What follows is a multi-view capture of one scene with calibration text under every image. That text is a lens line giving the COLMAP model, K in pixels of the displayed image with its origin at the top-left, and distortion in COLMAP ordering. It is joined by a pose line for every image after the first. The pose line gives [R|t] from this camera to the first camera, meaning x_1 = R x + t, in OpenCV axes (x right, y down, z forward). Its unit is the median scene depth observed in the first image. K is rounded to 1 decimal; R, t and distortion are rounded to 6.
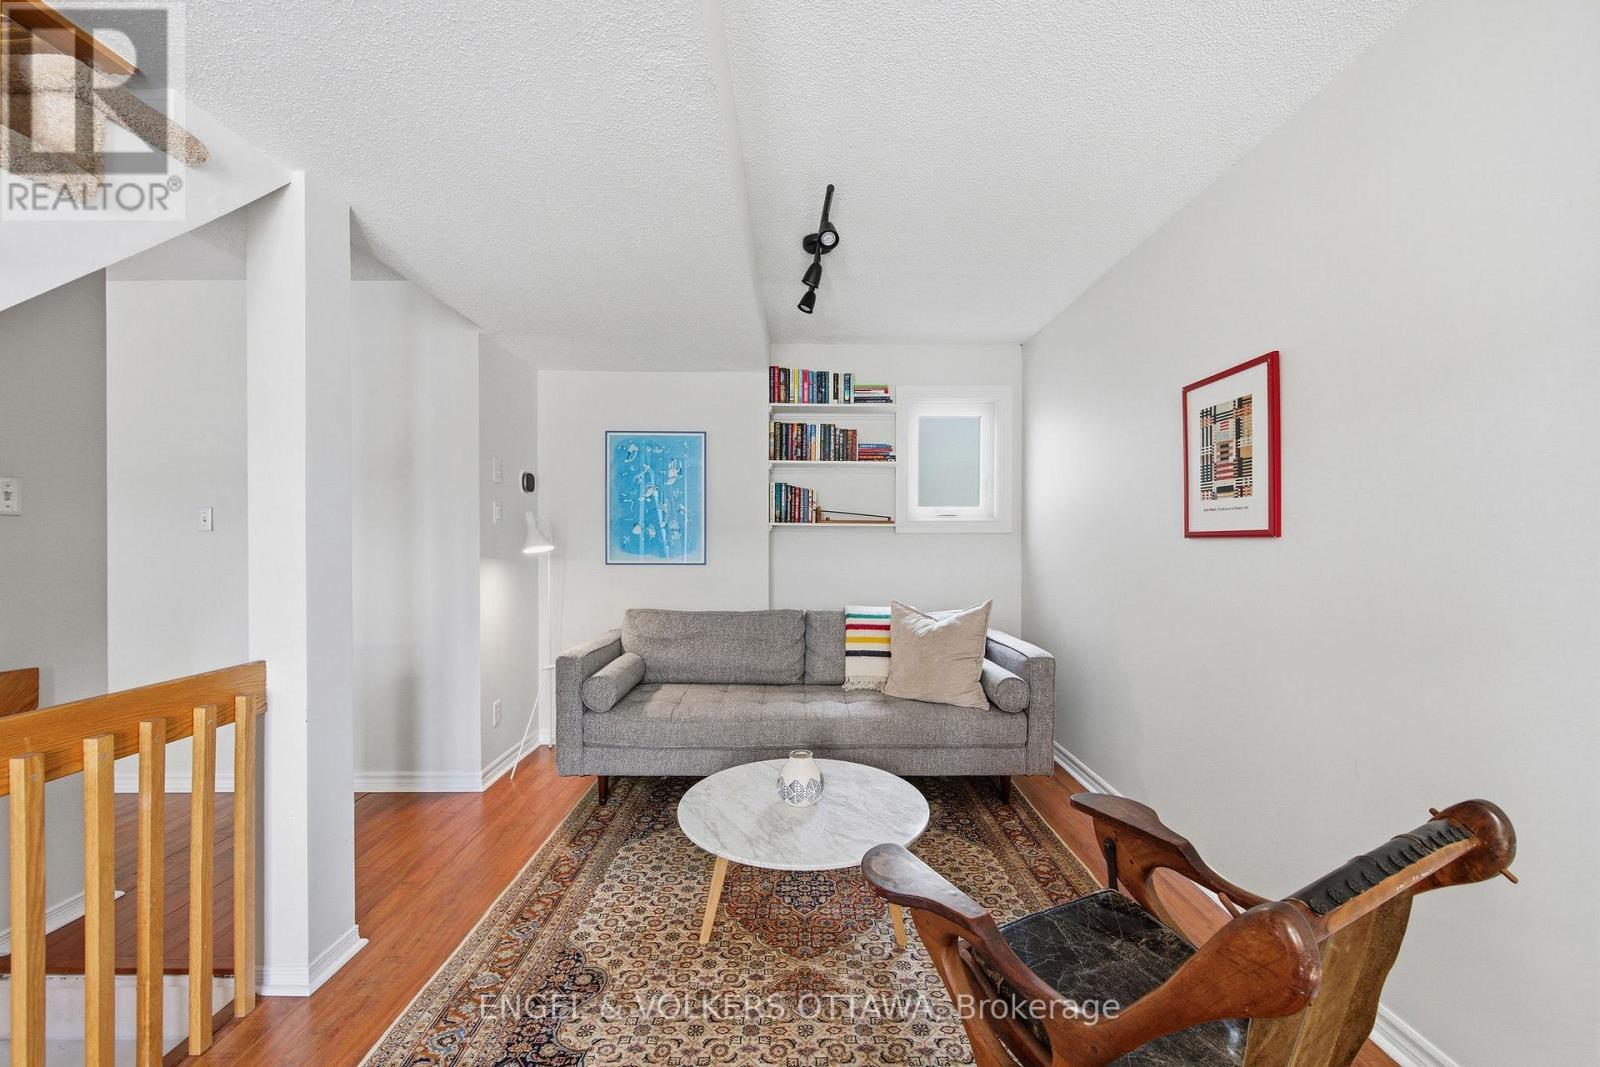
lens RADIAL K [[629.2, 0, 804.5], [0, 629.2, 536.7], [0, 0, 1]] dist [0.001071, 0.000059]
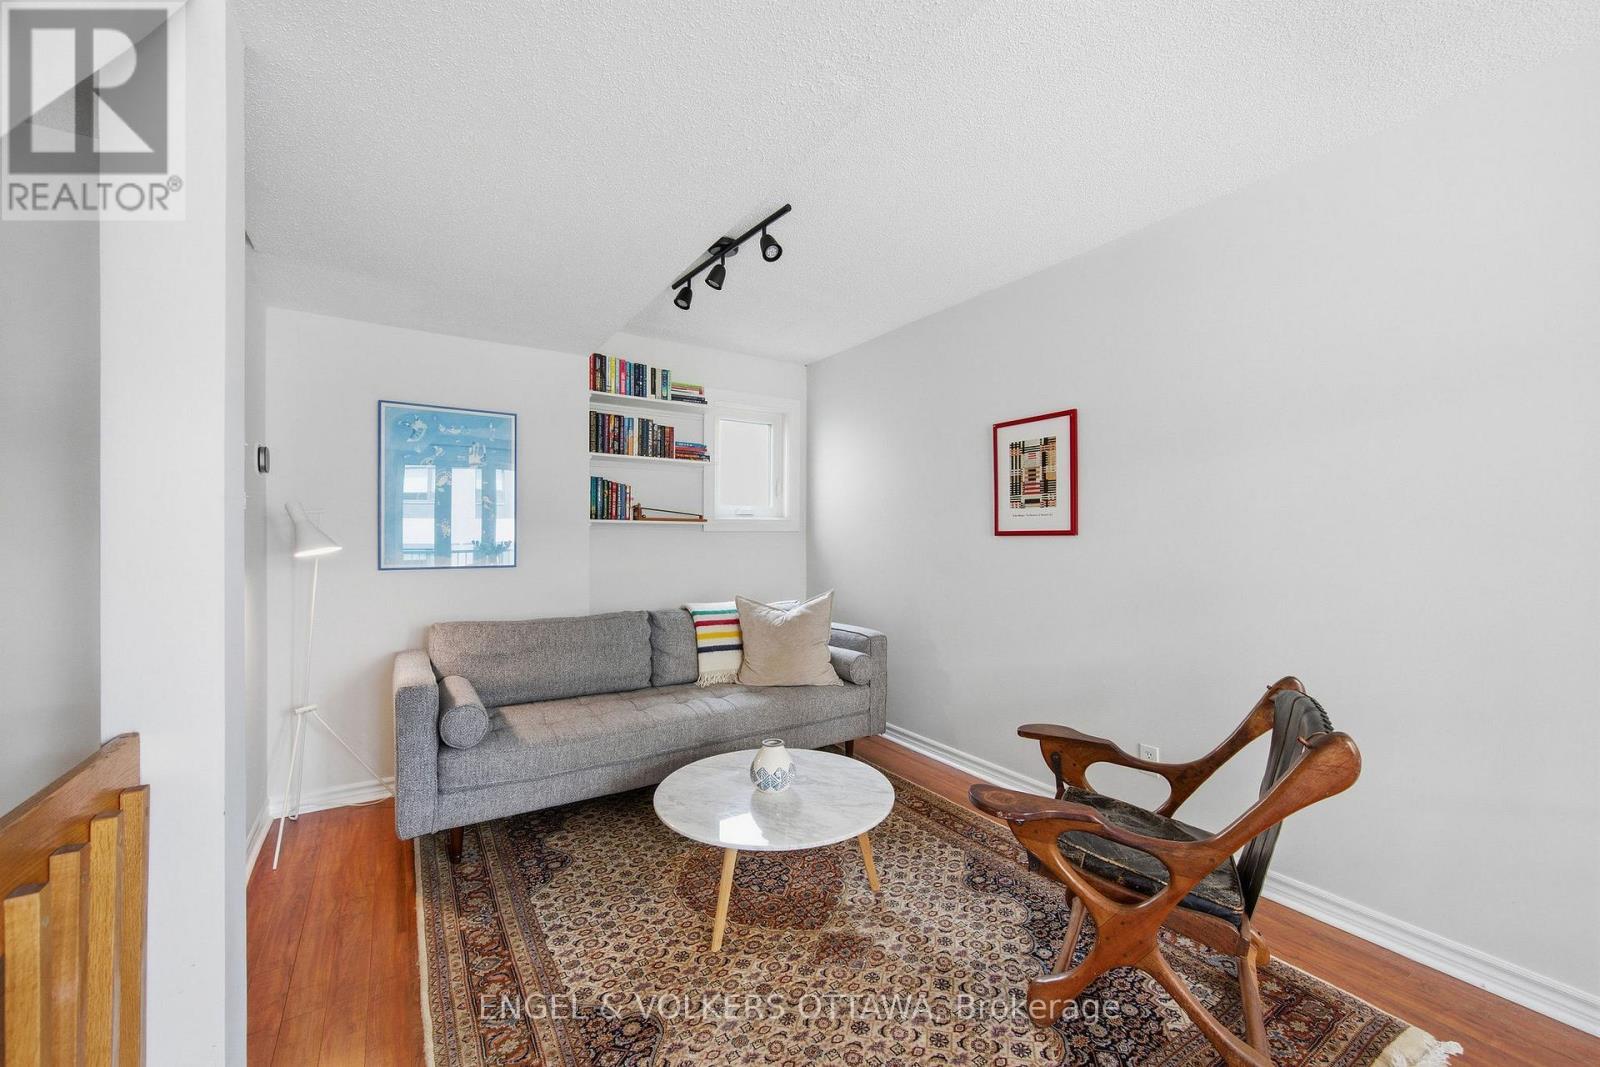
lens RADIAL K [[628.4, 0, 804.9], [0, 628.4, 533.2], [0, 0, 1]] dist [0.000491, 0.000342]
pose [[0.842025, 0.001423, 0.539436, -0.334424], [-0.000592, 0.999998, -0.001713, -0.000807], [-0.539437, 0.001122, 0.842025, 0.059706]]
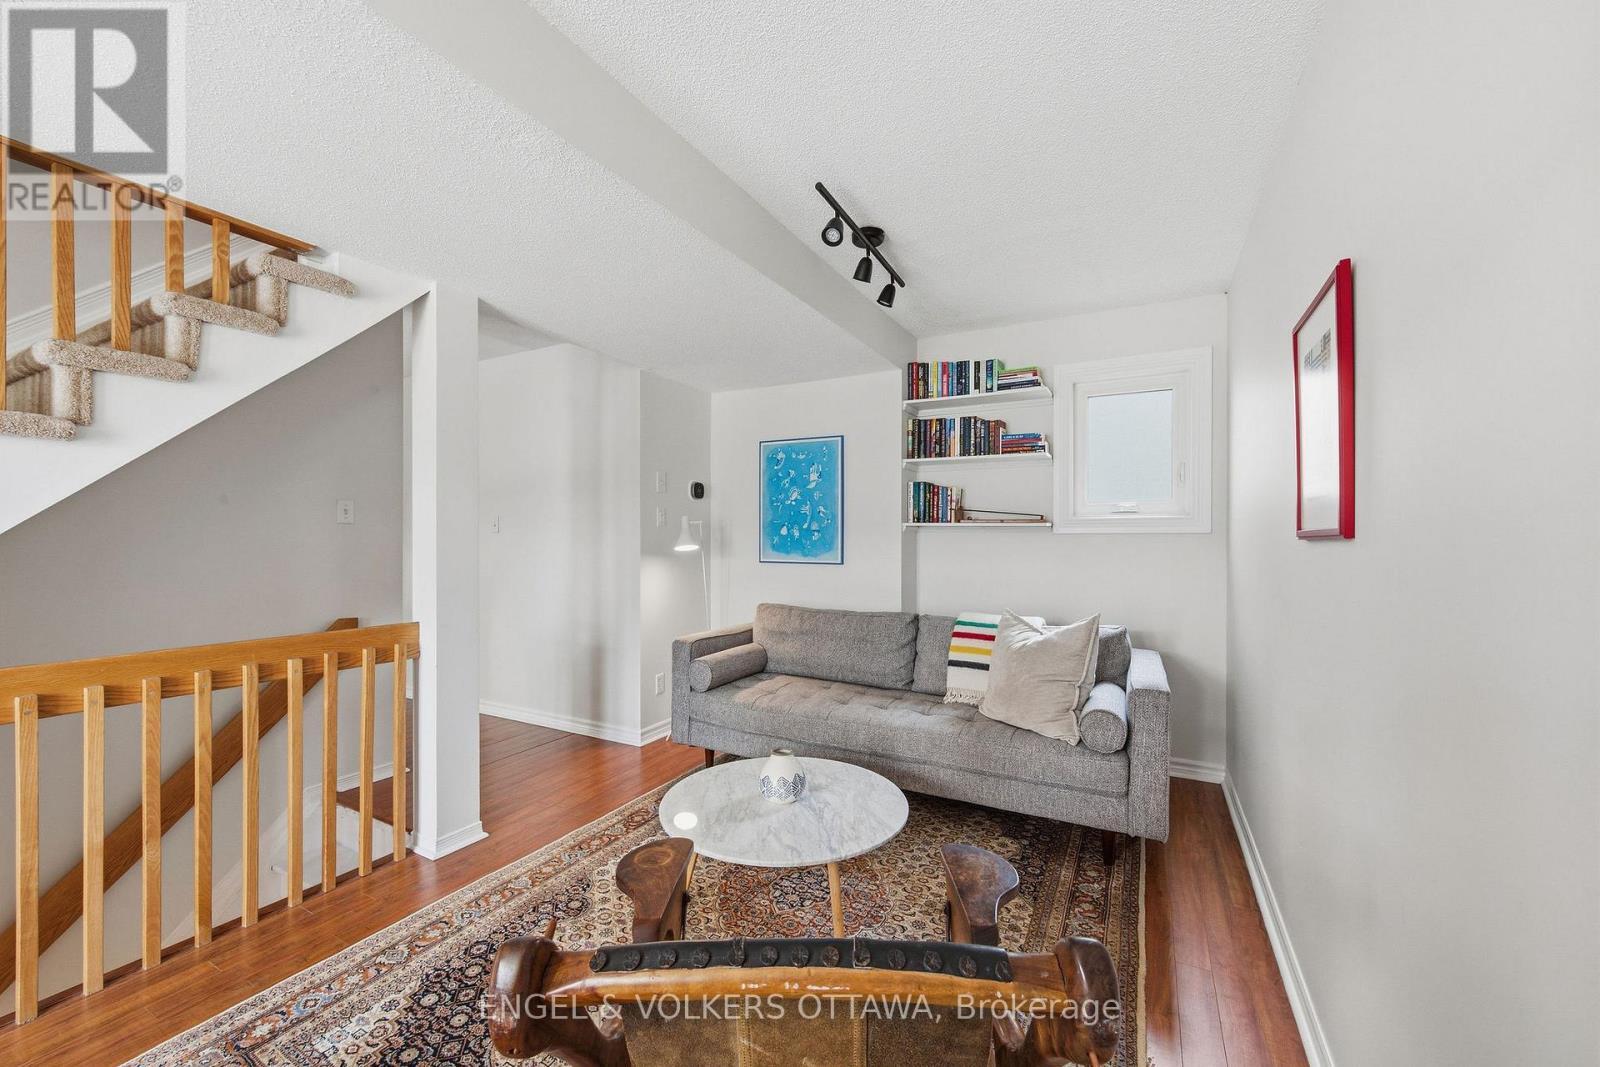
lens RADIAL K [[628.4, 0, 804.9], [0, 628.4, 533.2], [0, 0, 1]] dist [0.000491, 0.000342]
pose [[0.876108, -0.001688, -0.482112, 0.328076], [-0.001303, 0.999982, -0.005870, -0.000478], [0.482113, 0.005771, 0.876090, 0.082264]]
